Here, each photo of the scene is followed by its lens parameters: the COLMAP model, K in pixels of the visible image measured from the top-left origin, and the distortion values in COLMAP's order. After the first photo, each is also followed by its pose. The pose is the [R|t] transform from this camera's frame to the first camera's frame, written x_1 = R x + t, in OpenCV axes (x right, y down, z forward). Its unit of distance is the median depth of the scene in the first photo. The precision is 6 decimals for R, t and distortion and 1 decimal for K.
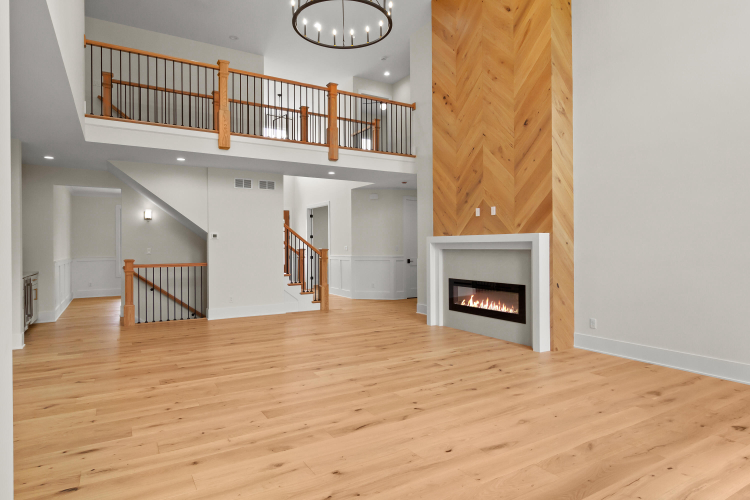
lens RADIAL K [[436.6, 0, 372.5], [0, 436.6, 243.9], [0, 0, 1]] dist [-0.003094, -0.000693]
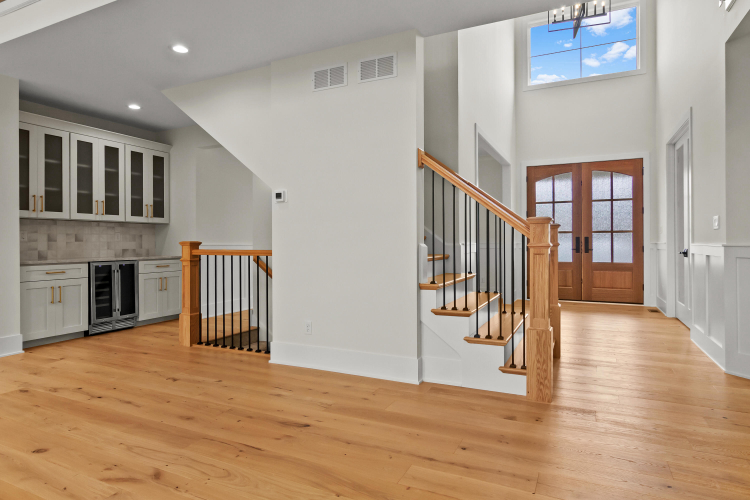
lens RADIAL K [[436.6, 0, 372.5], [0, 436.6, 243.9], [0, 0, 1]] dist [-0.003094, -0.000693]
pose [[0.543930, 0.004414, -0.839119, 0.145480], [0.003527, 0.999965, 0.007546, 0.042227], [0.839123, -0.007064, 0.543896, 1.048408]]
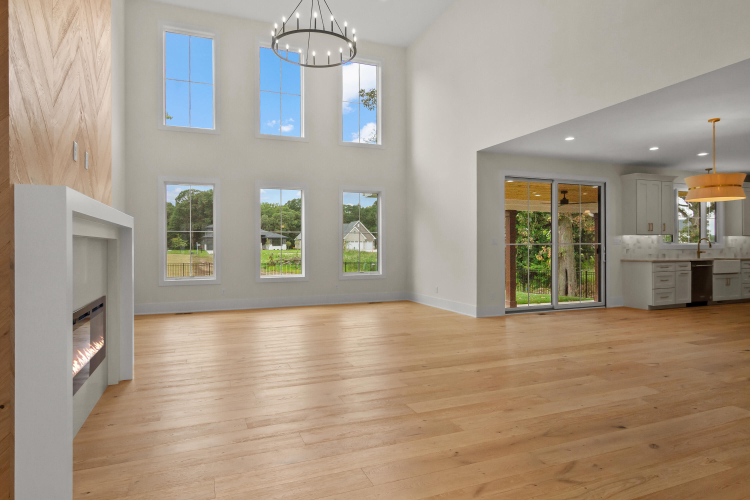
lens RADIAL K [[443.2, 0, 378.3], [0, 443.2, 246.9], [0, 0, 1]] dist [0.001129, 0.001726]
pose [[-0.988979, 0.006455, 0.147913, -0.129030], [0.006059, 0.999977, -0.003126, 0.029371], [-0.147929, -0.002196, -0.988995, 1.478785]]
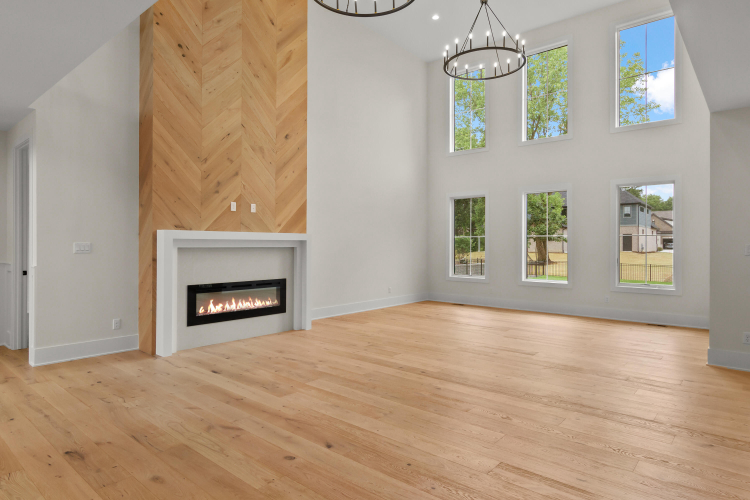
lens RADIAL K [[443.2, 0, 378.3], [0, 443.2, 246.9], [0, 0, 1]] dist [0.001129, 0.001726]
pose [[-0.318066, -0.005632, 0.948052, -0.785468], [-0.010310, 0.999944, 0.002481, 0.007192], [-0.948012, -0.008985, -0.318106, 1.070475]]
